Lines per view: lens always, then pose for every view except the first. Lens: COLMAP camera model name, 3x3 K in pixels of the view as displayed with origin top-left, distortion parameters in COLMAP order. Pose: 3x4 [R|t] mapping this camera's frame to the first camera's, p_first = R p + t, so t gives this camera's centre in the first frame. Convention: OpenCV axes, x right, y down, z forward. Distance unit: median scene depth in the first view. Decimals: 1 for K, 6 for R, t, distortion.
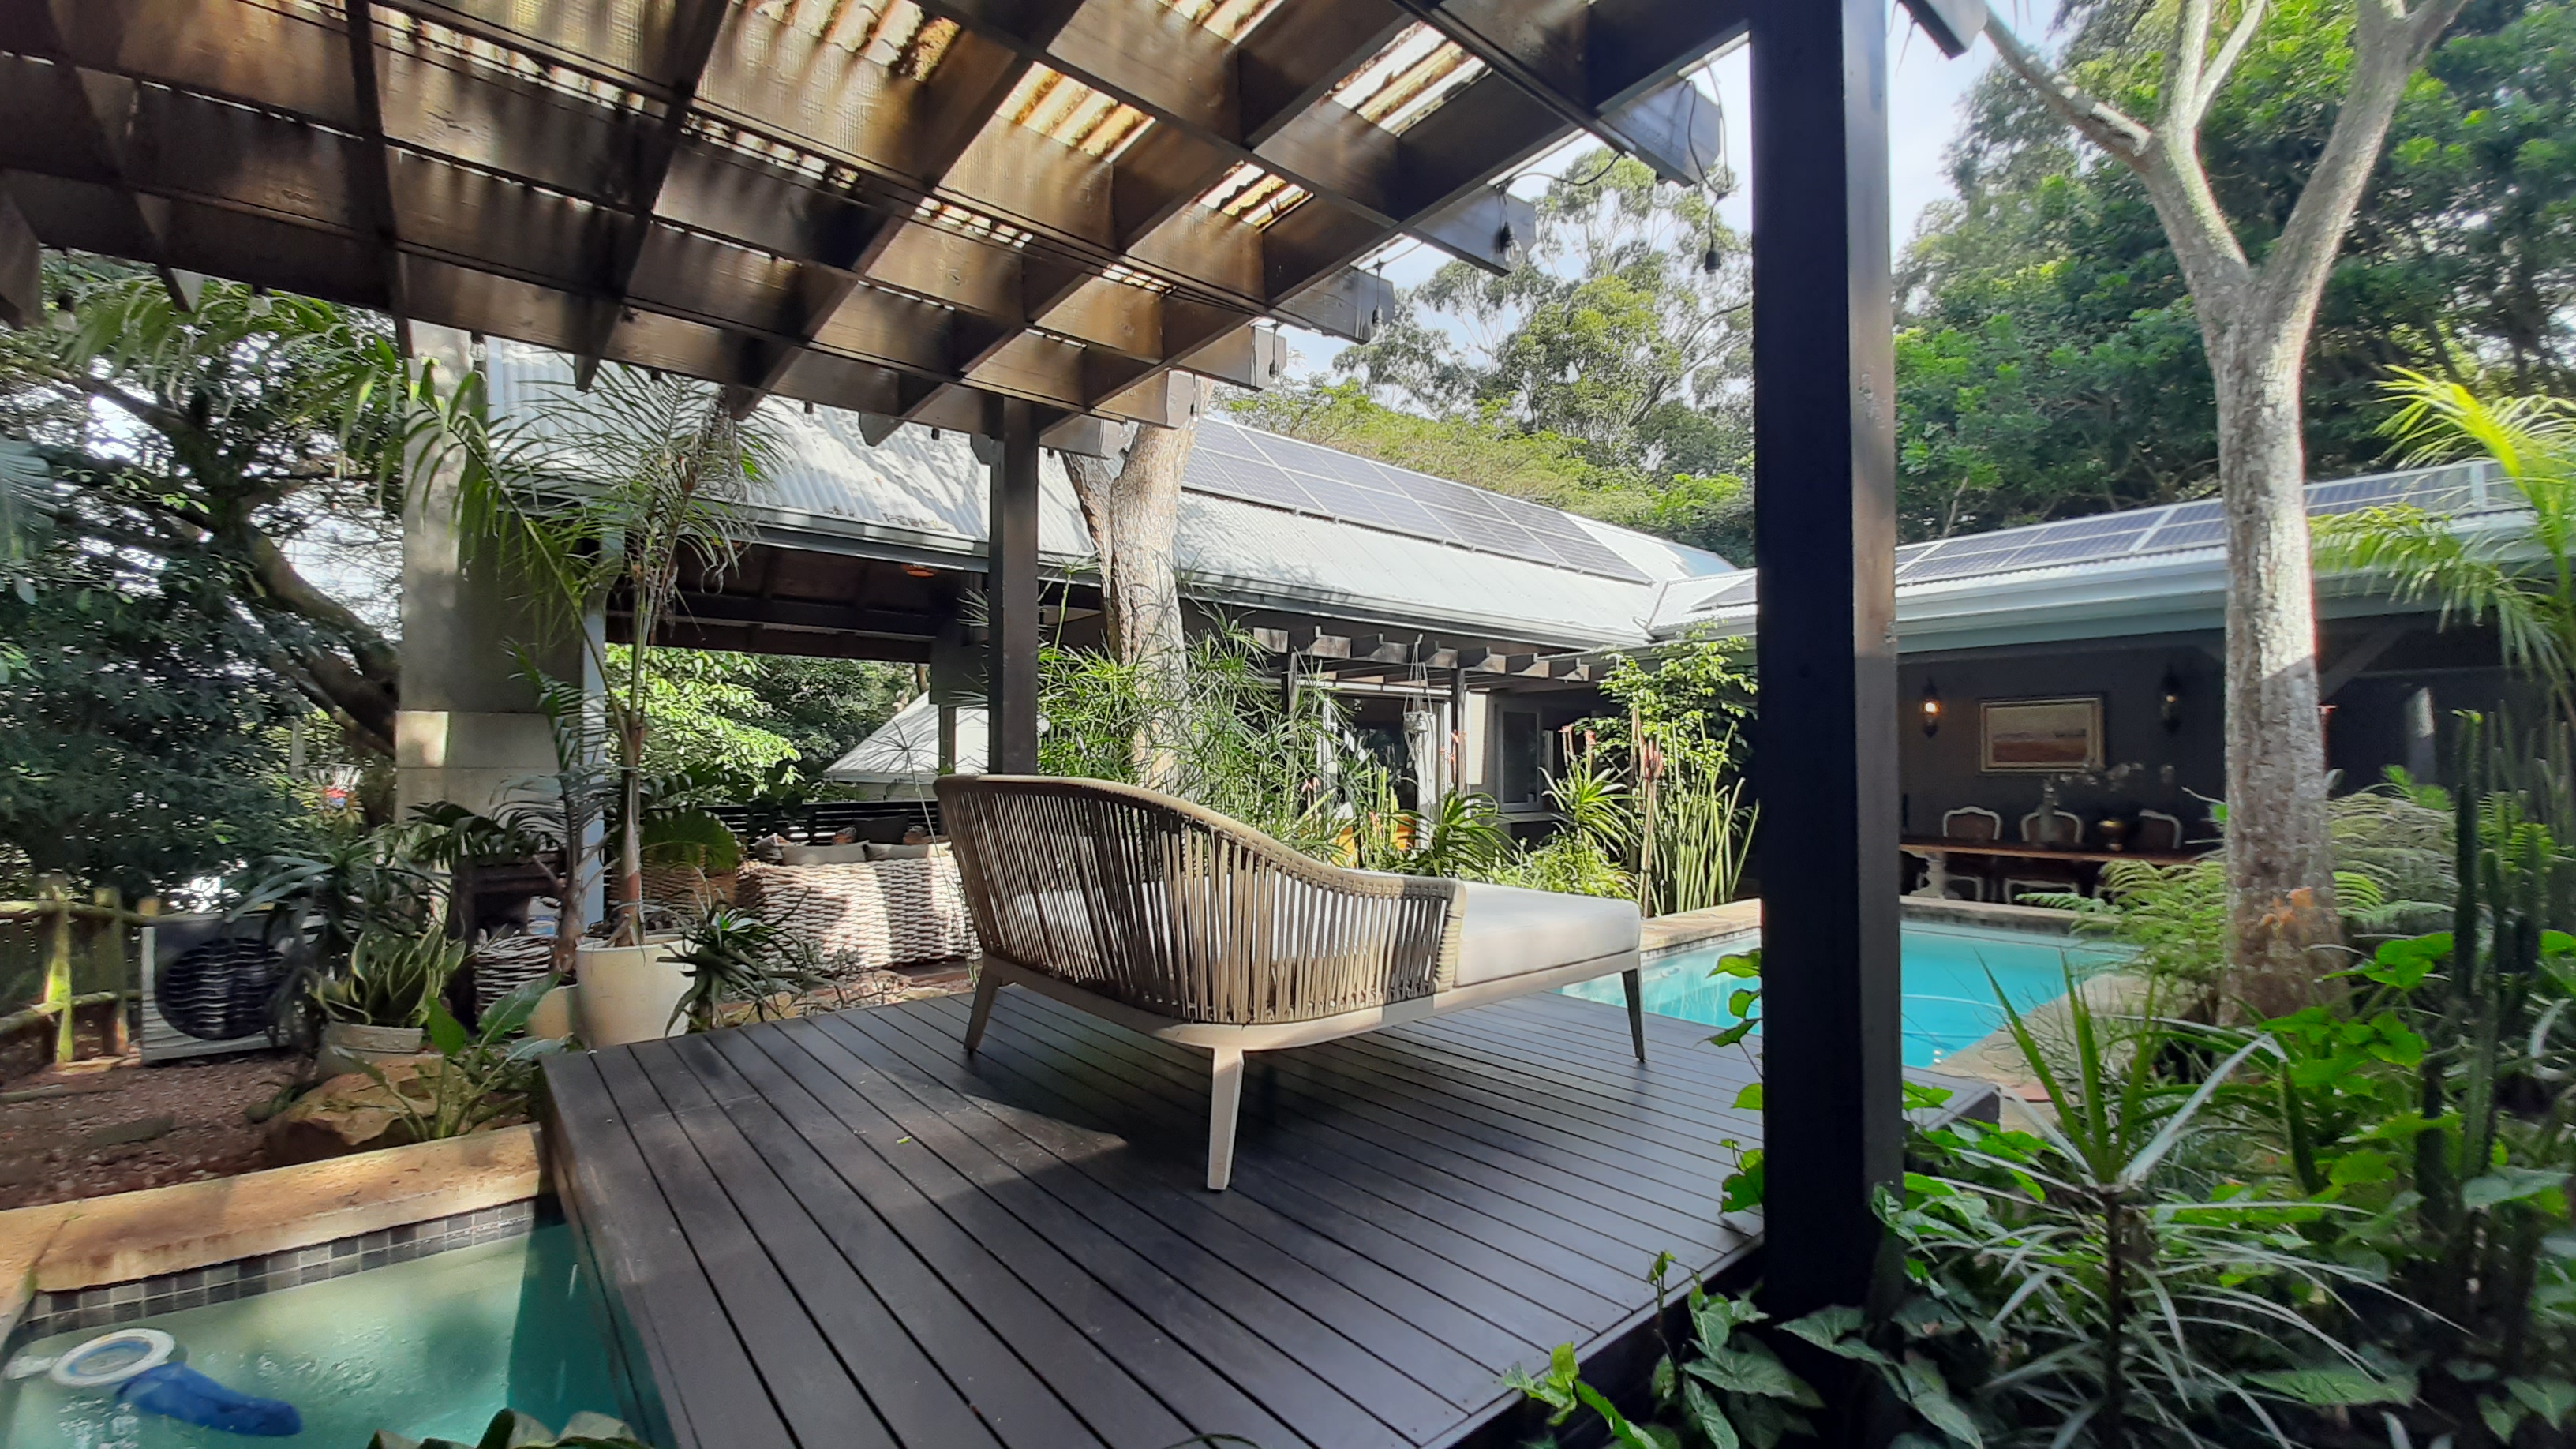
lens RADIAL K [[999.4, 0, 1284.0], [0, 999.4, 732.5], [0, 0, 1]] dist [0.016158, -0.014929]
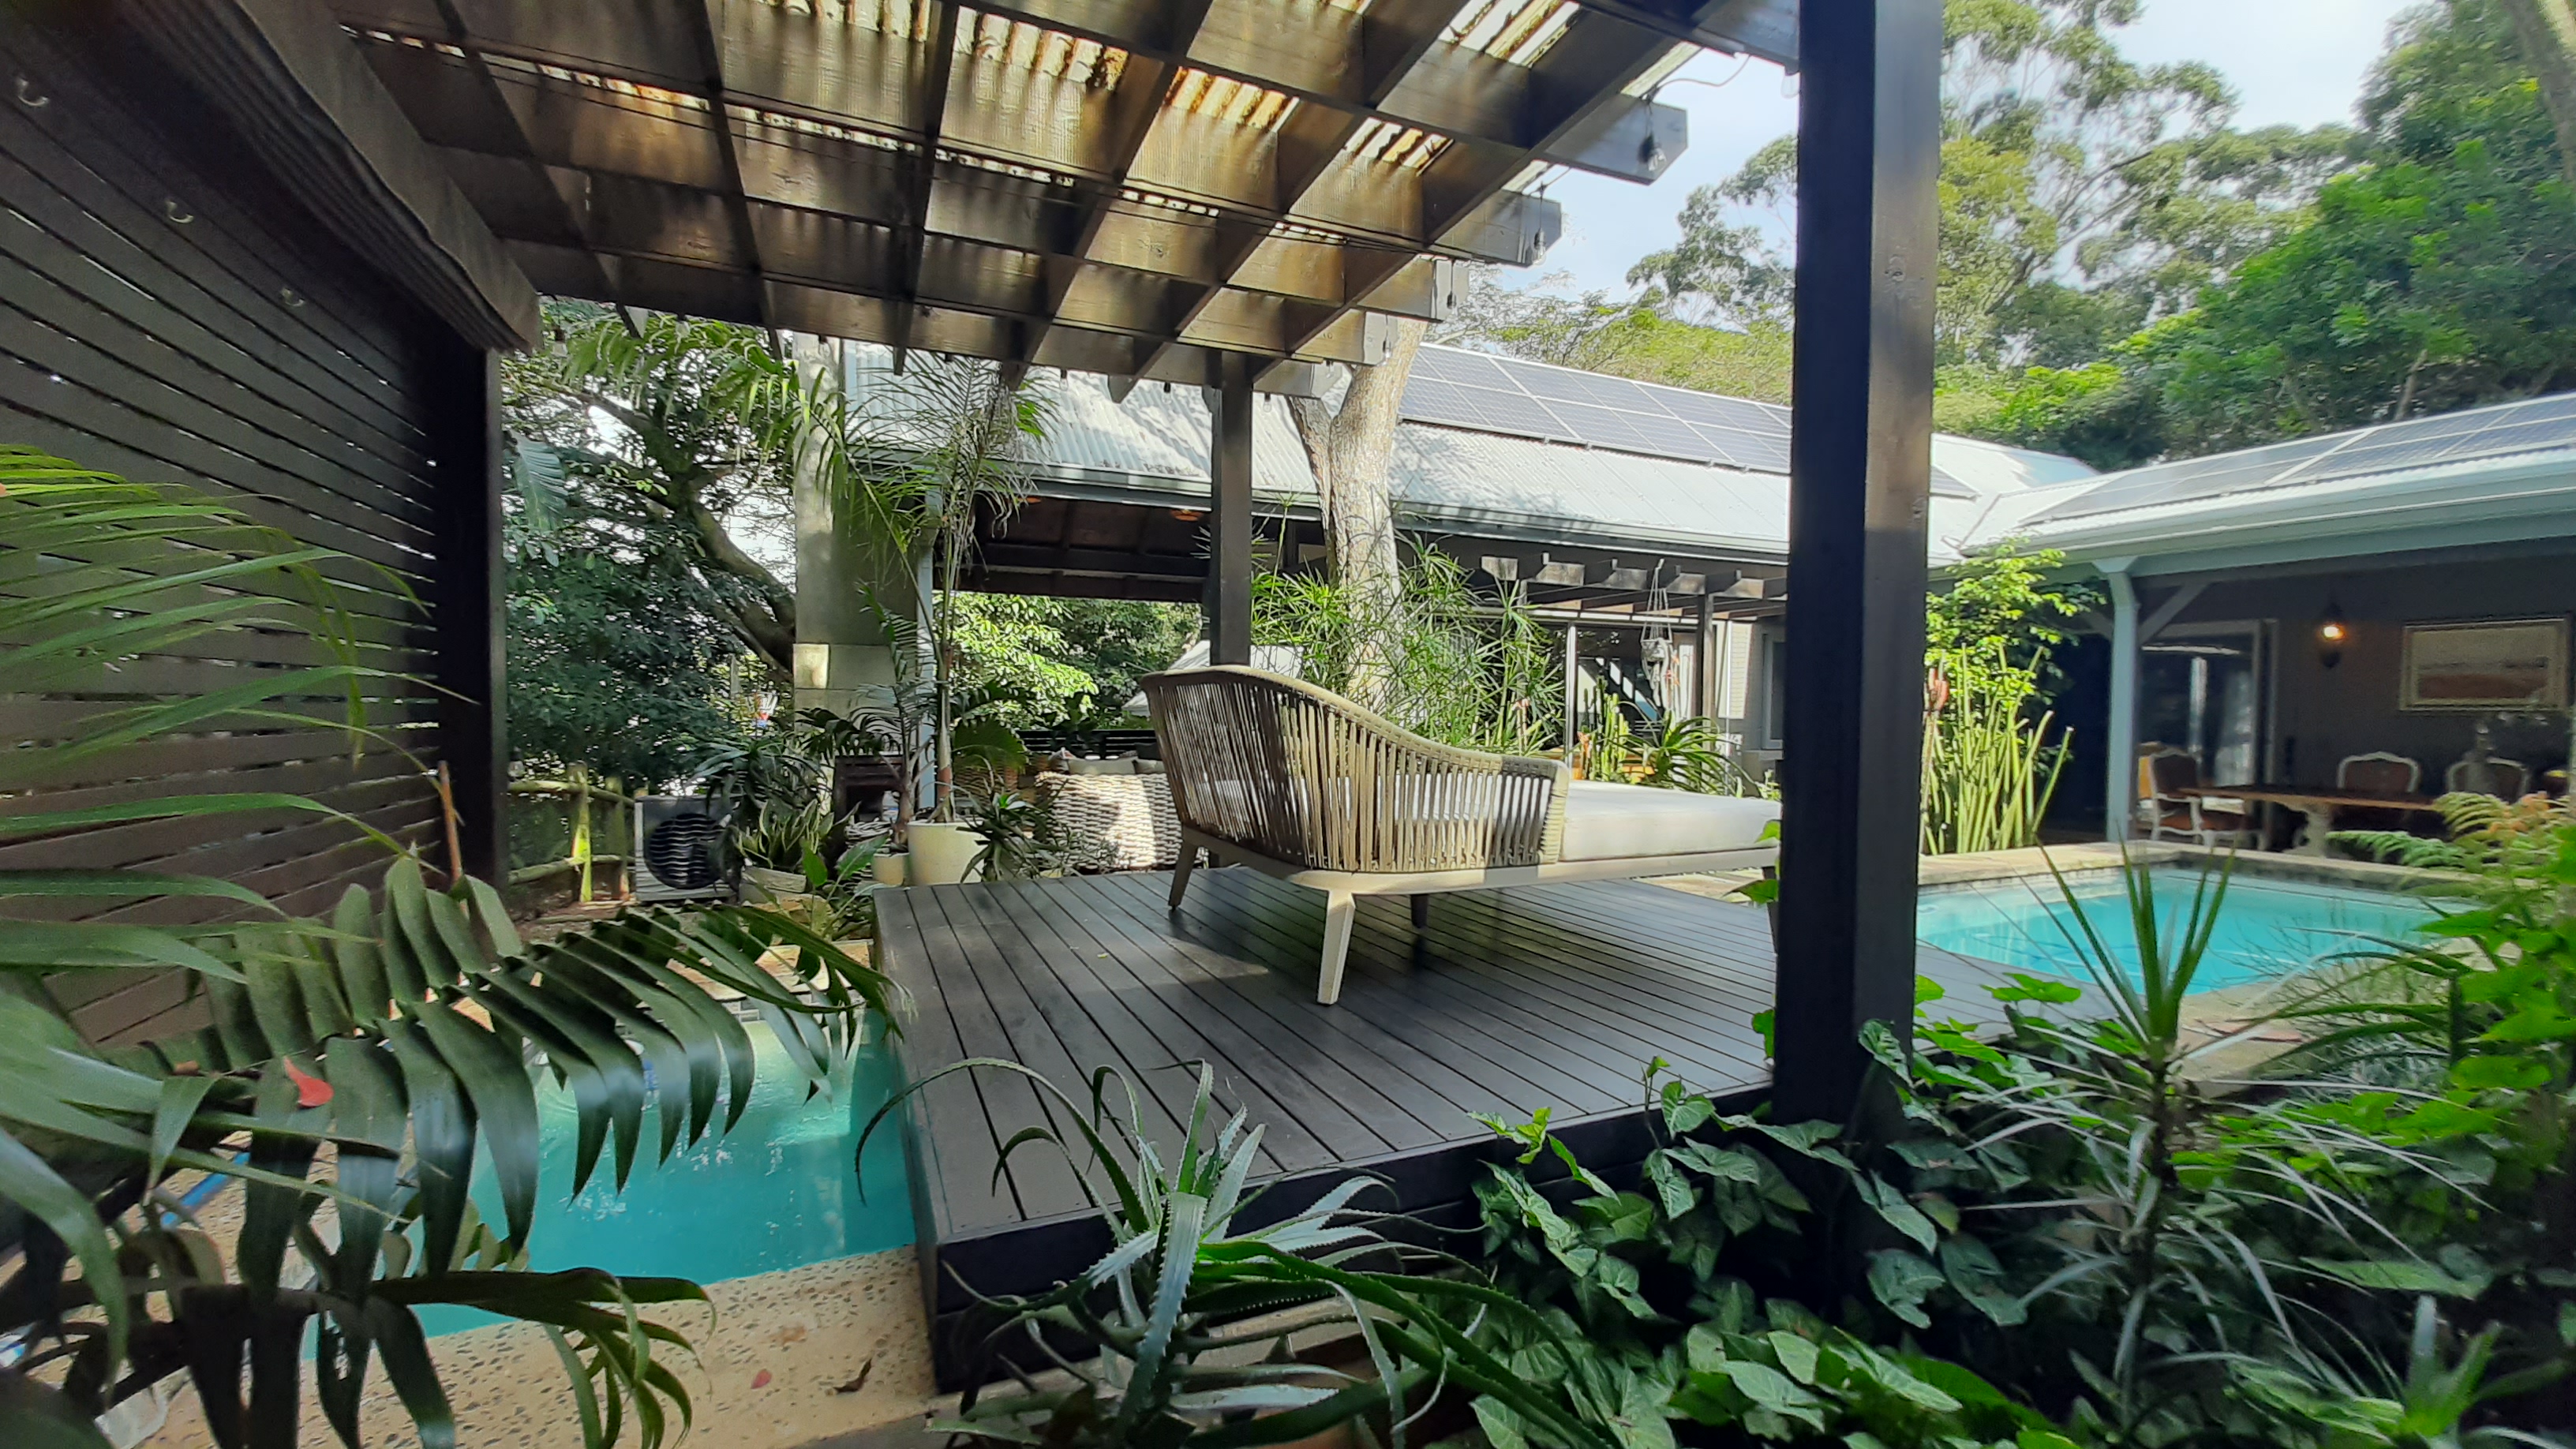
lens RADIAL K [[1014.3, 0, 1292.9], [0, 1014.3, 737.5], [0, 0, 1]] dist [0.014023, -0.015463]
pose [[0.959944, 0.017280, -0.279658, 0.098188], [-0.001784, 0.998453, 0.055572, 0.028202], [0.280186, -0.052847, 0.958490, -0.072801]]
